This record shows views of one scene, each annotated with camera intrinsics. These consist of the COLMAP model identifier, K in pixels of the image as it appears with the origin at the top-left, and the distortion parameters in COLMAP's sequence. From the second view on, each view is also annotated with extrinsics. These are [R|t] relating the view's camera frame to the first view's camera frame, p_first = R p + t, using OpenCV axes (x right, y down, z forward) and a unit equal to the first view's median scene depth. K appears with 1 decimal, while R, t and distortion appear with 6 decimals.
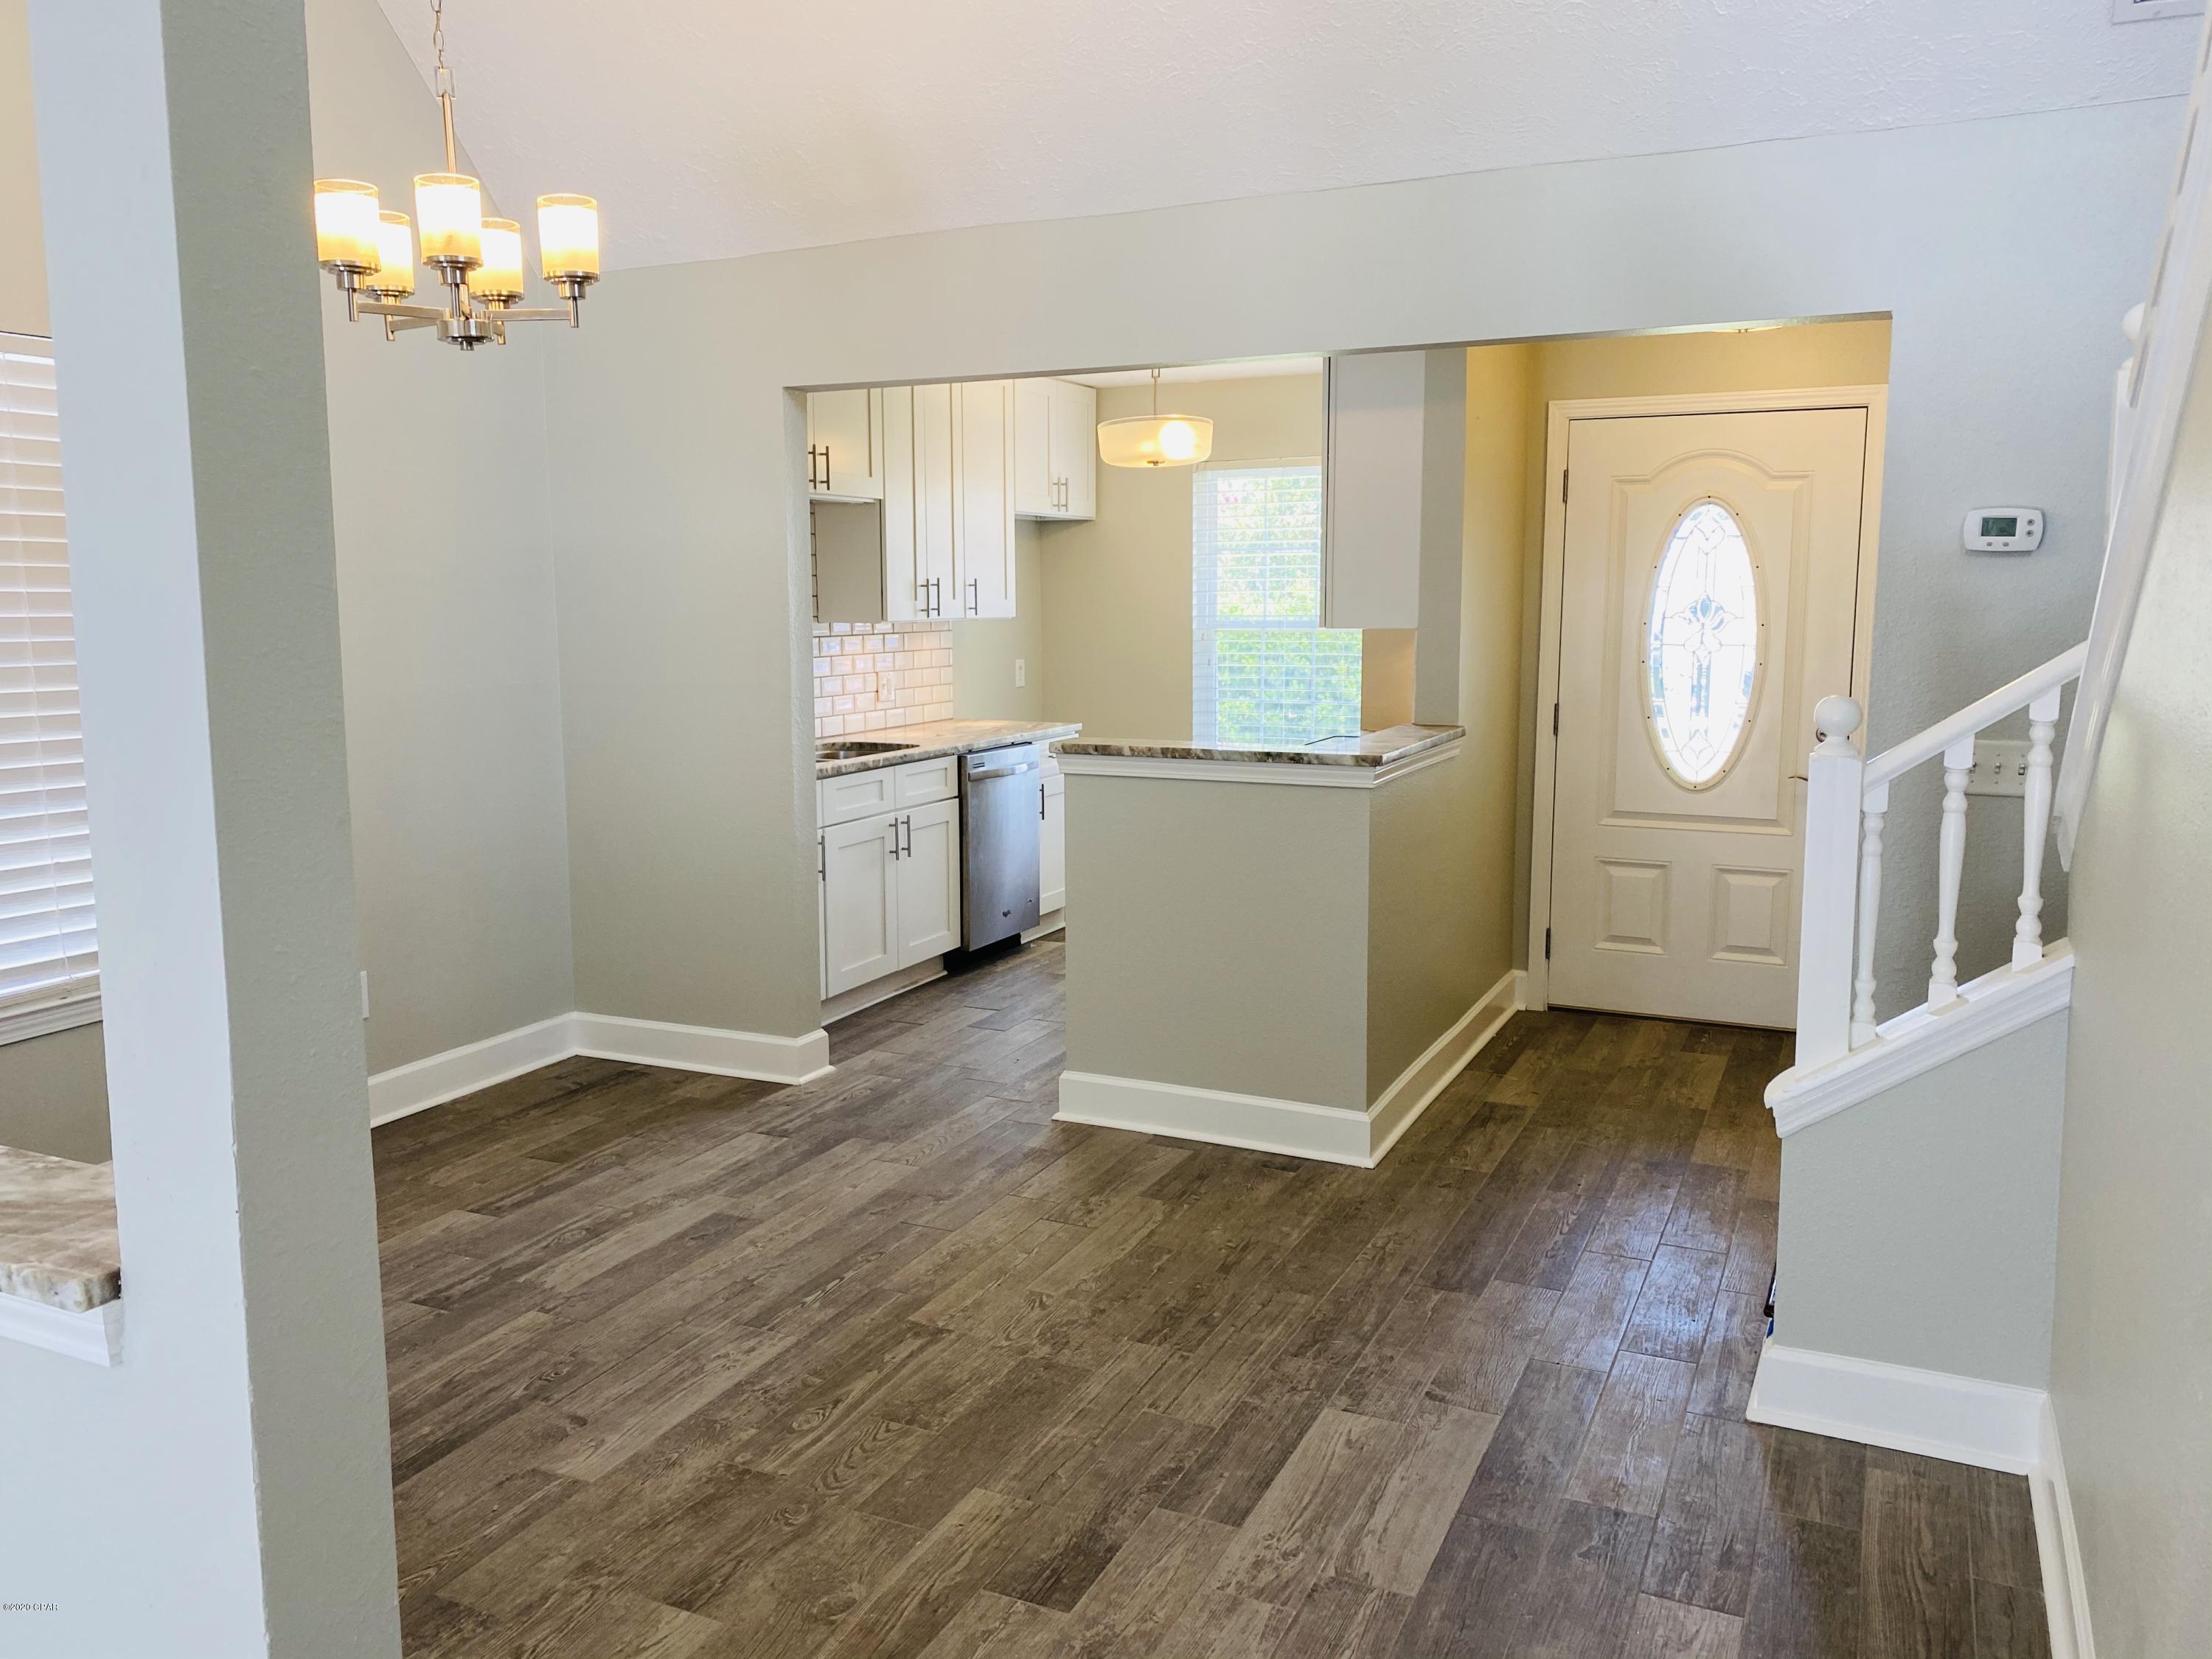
lens RADIAL K [[1669.0, 0, 1064.7], [0, 1669.0, 819.9], [0, 0, 1]] dist [0.056919, -0.070322]
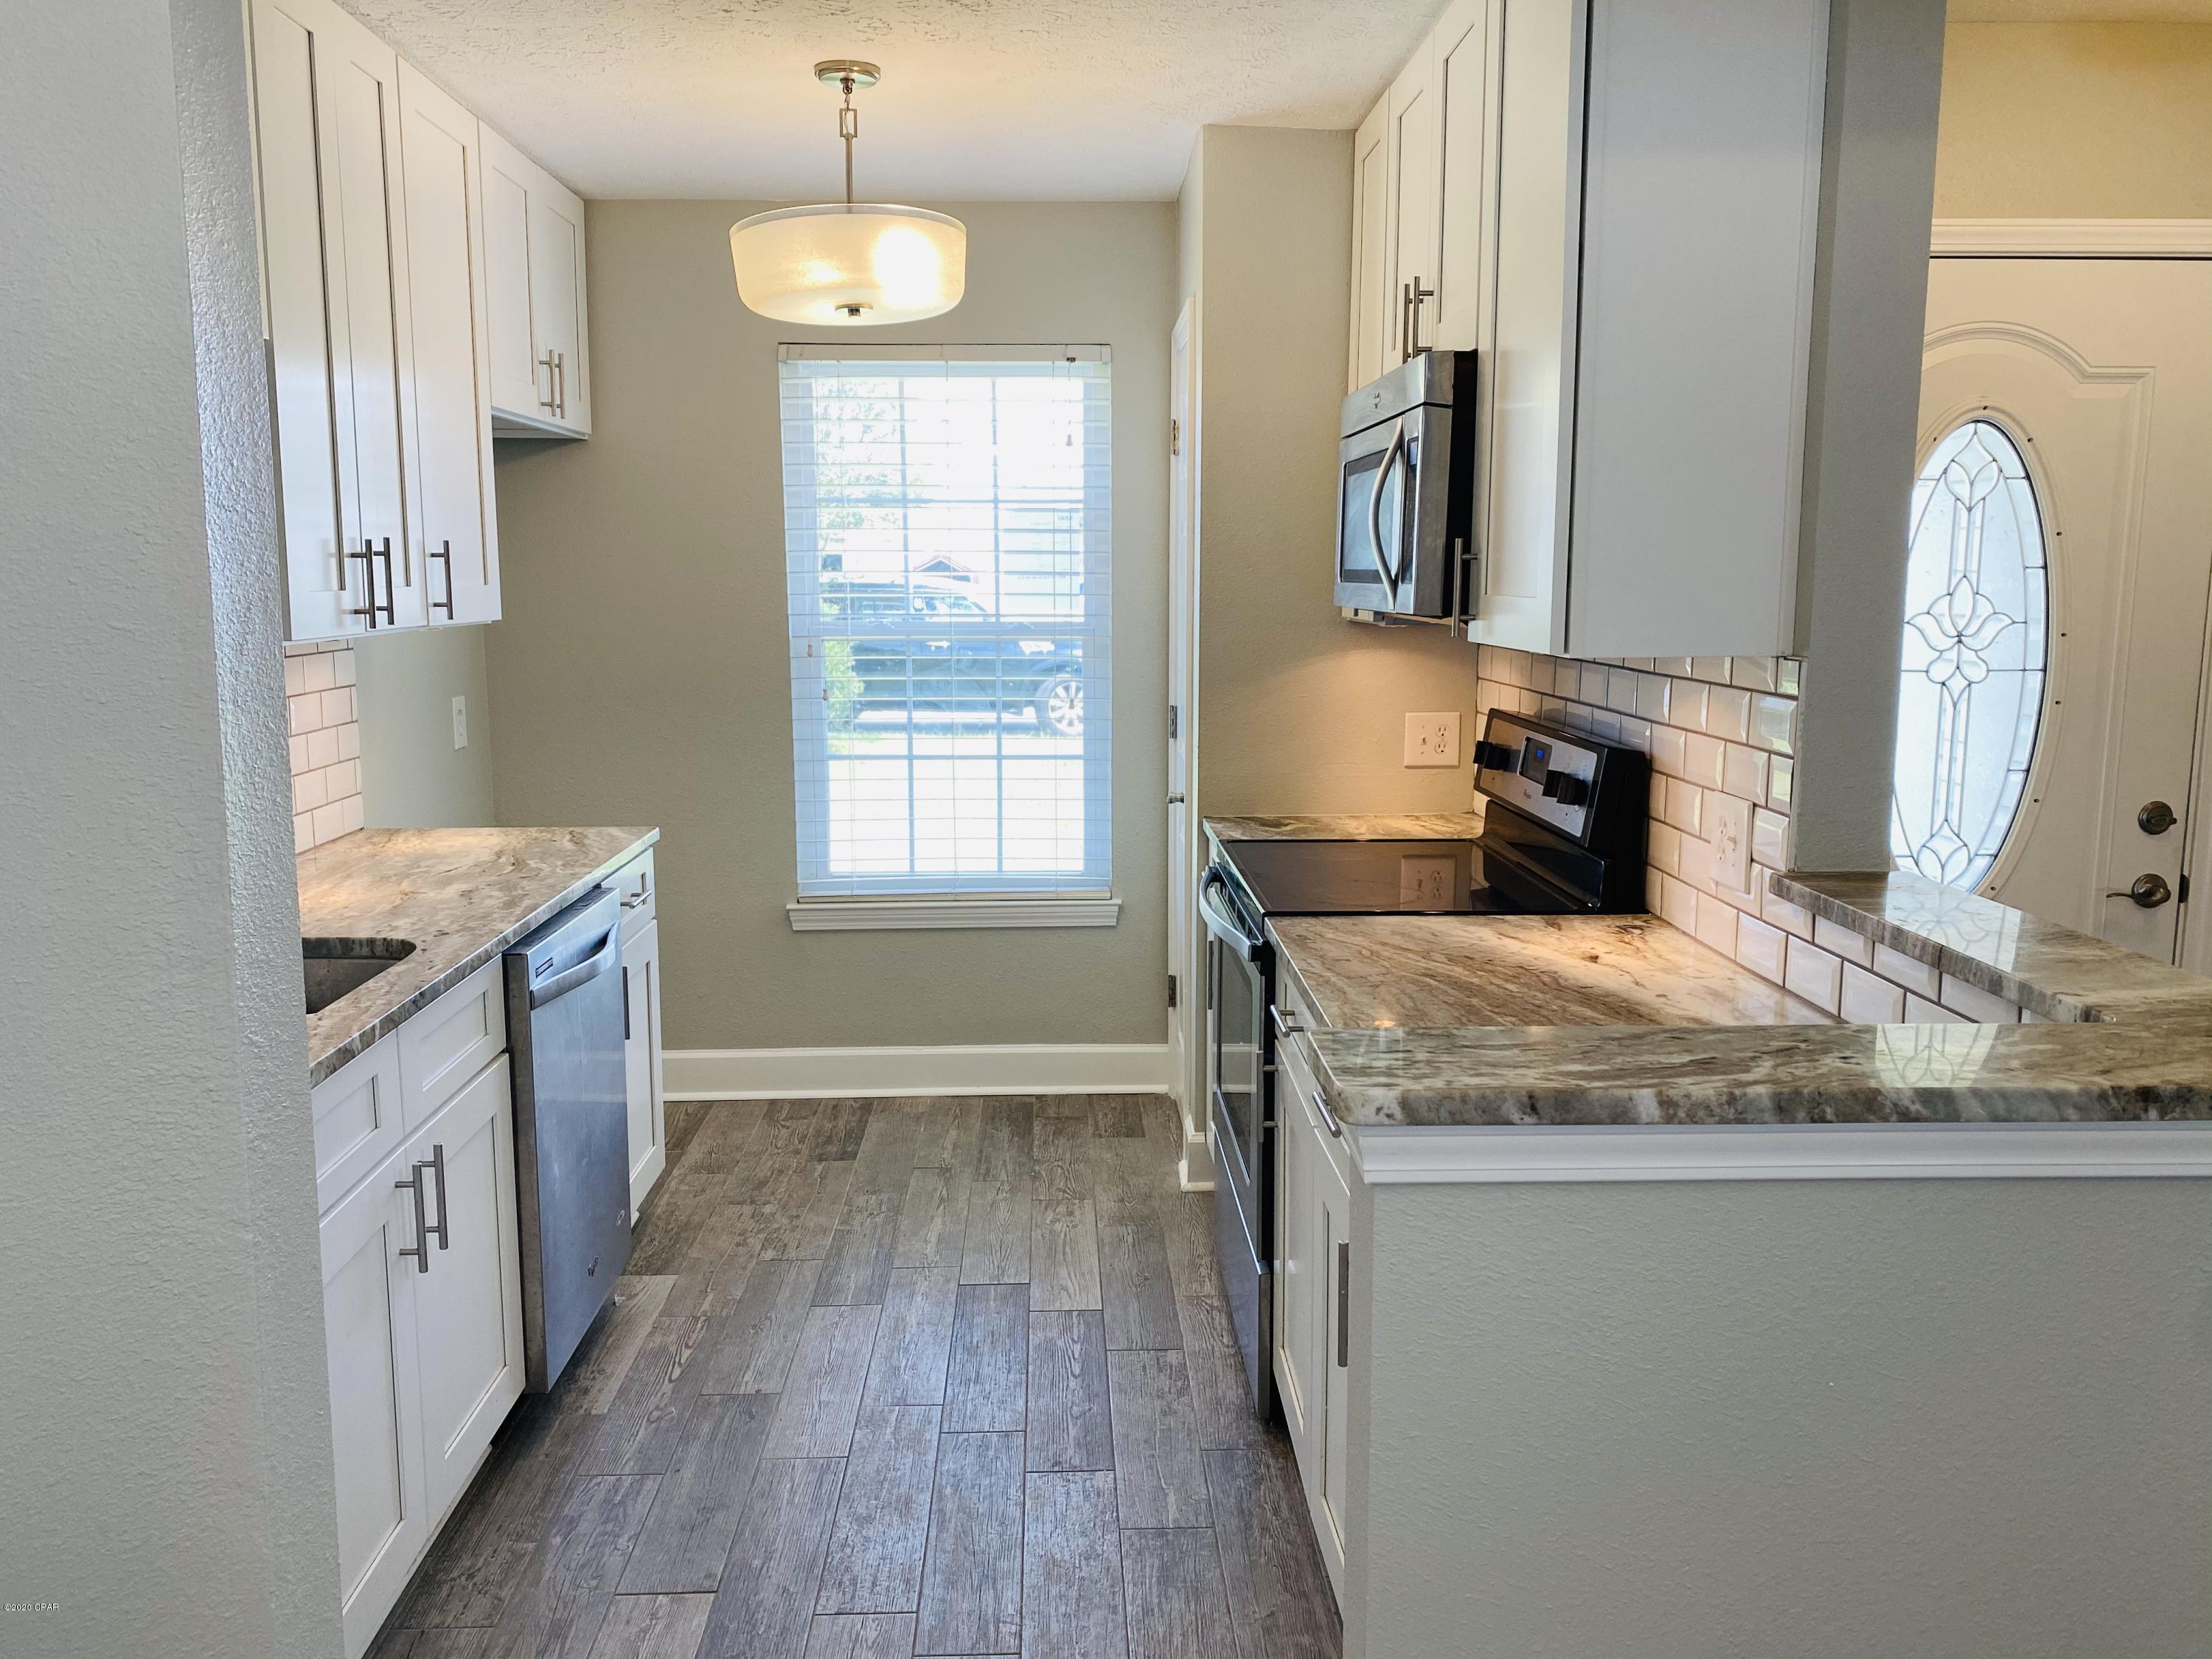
lens RADIAL K [[1669.0, 0, 1082.1], [0, 1669.0, 820.8], [0, 0, 1]] dist [0.056919, -0.070322]
pose [[0.882635, -0.065675, 0.465448, -0.154831], [0.061015, 0.997821, 0.025088, -0.087862], [-0.466082, 0.006256, 0.884719, 0.652763]]
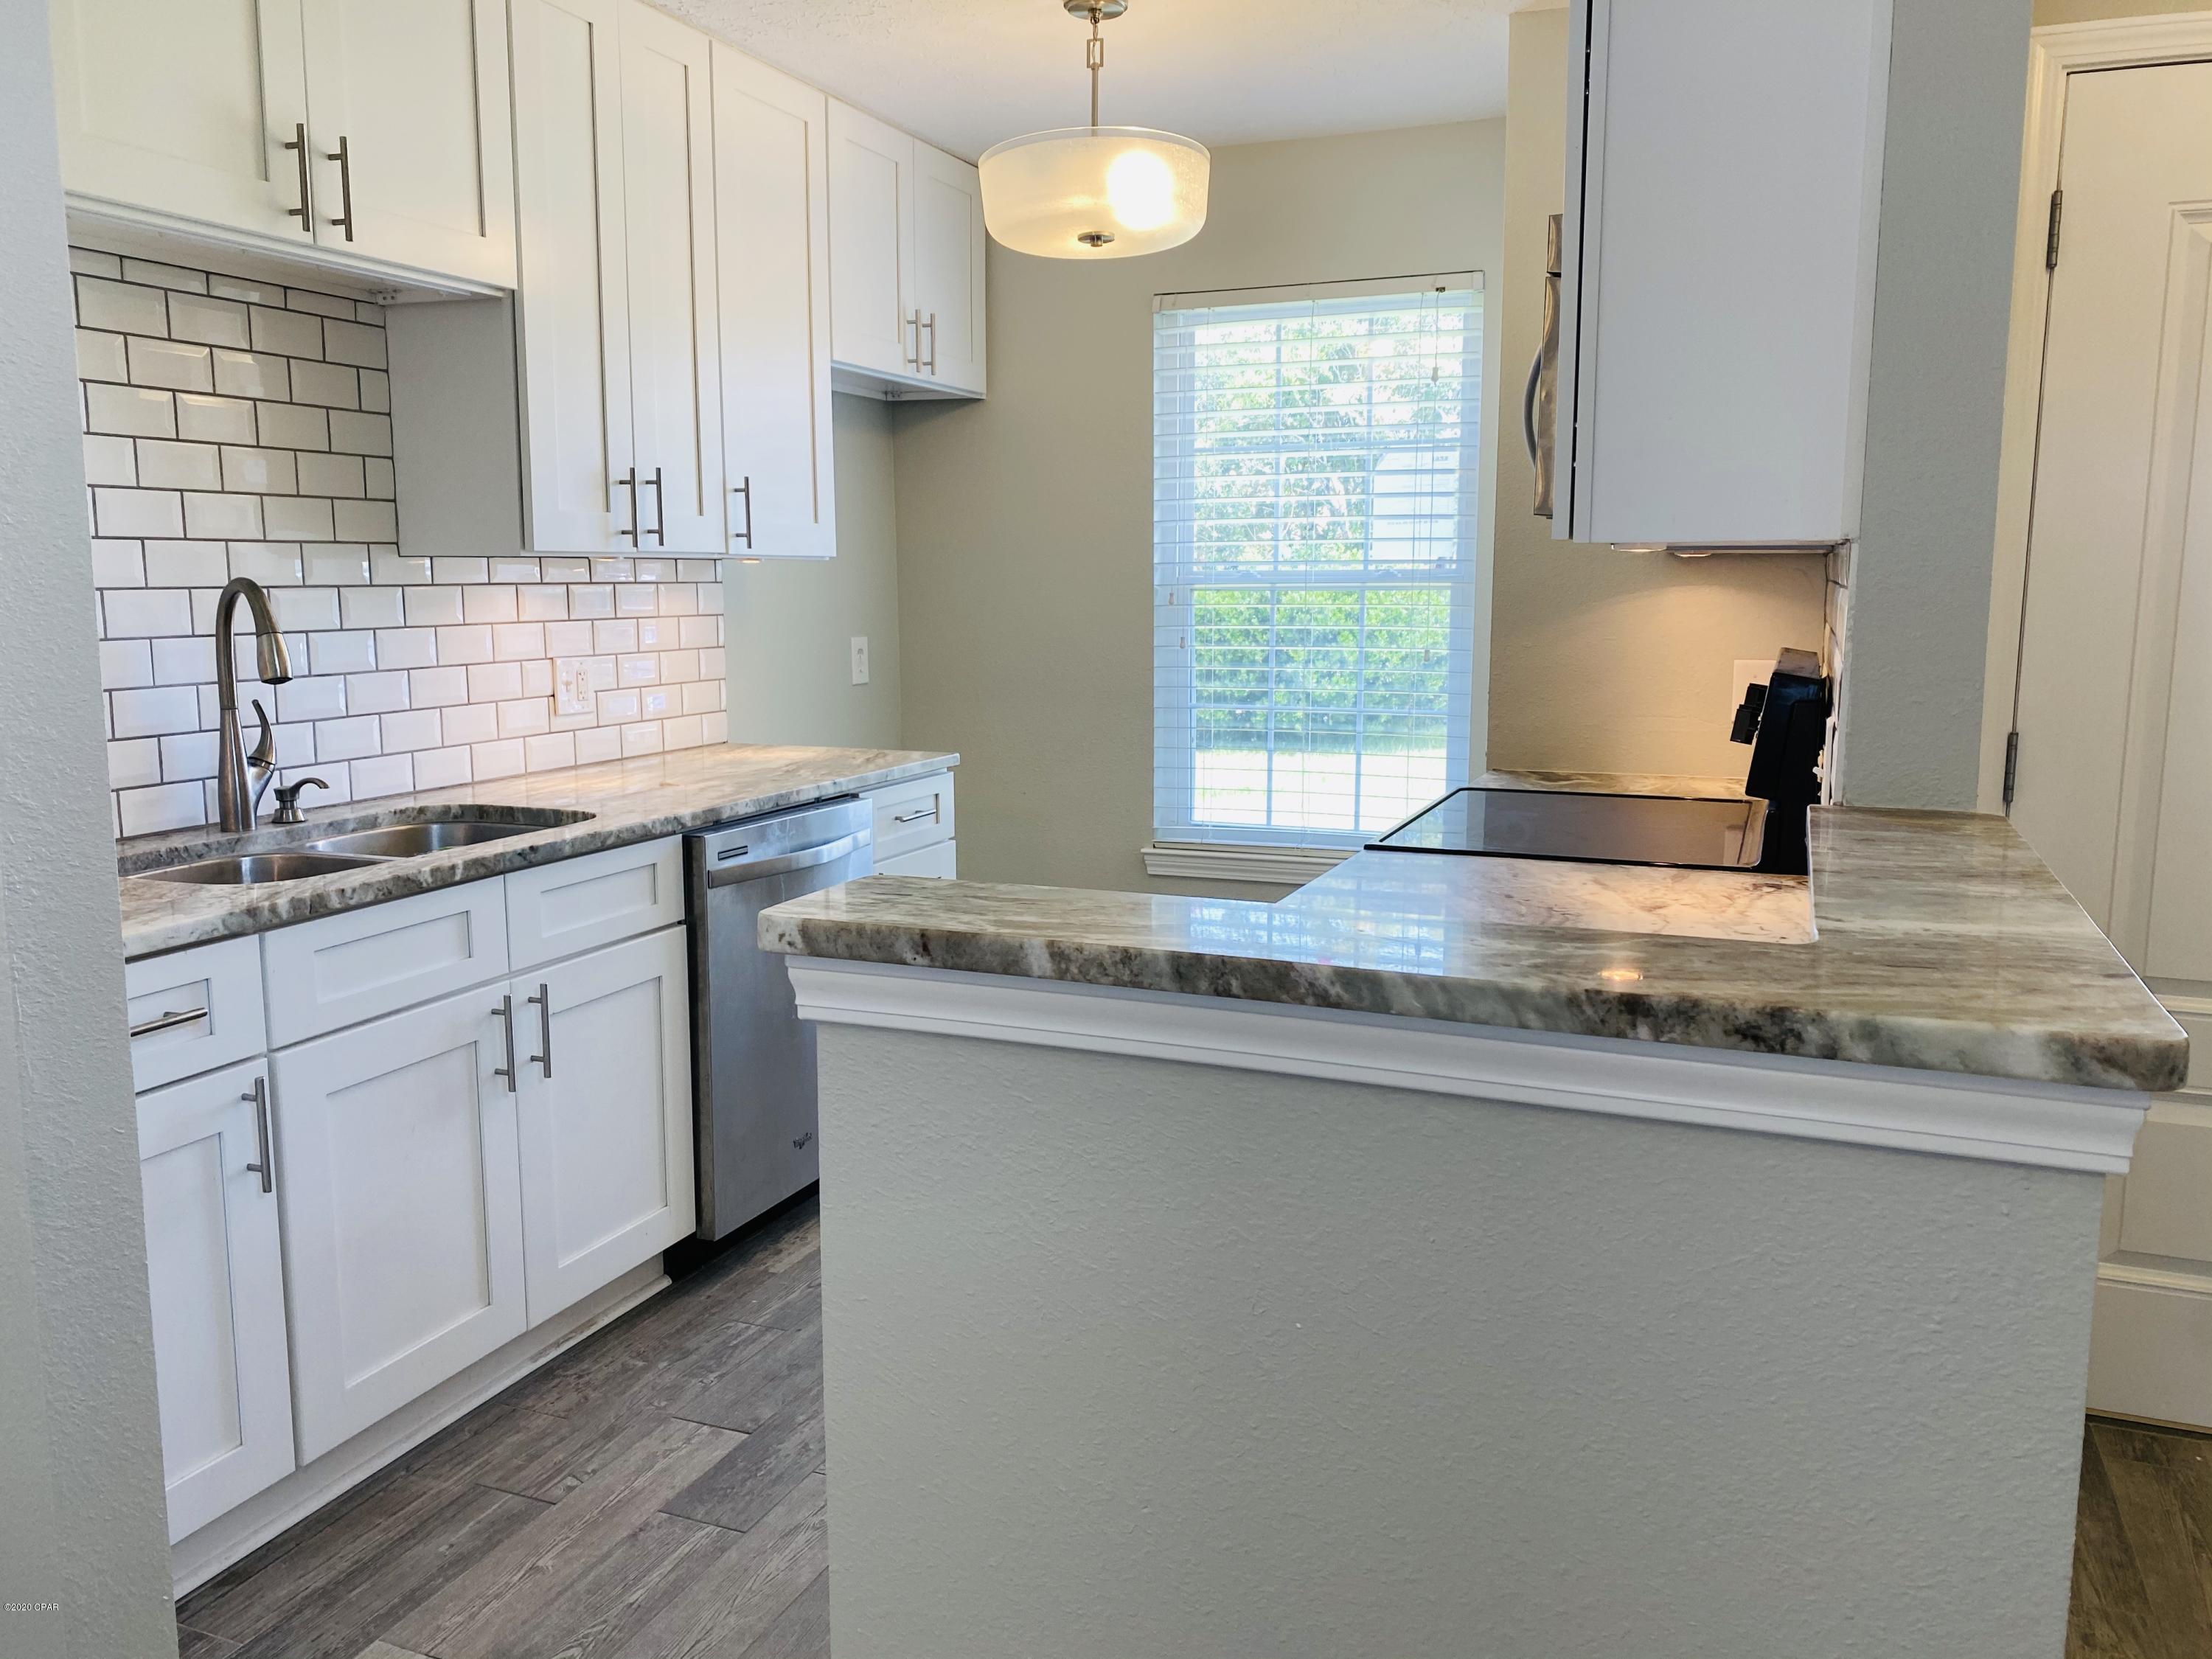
lens RADIAL K [[1669.0, 0, 1088.5], [0, 1669.0, 814.1], [0, 0, 1]] dist [0.056919, -0.070322]
pose [[0.997917, -0.005308, 0.064289, 0.023556], [0.005042, 0.999978, 0.004303, -0.054451], [-0.064311, -0.003970, 0.997922, 0.614141]]
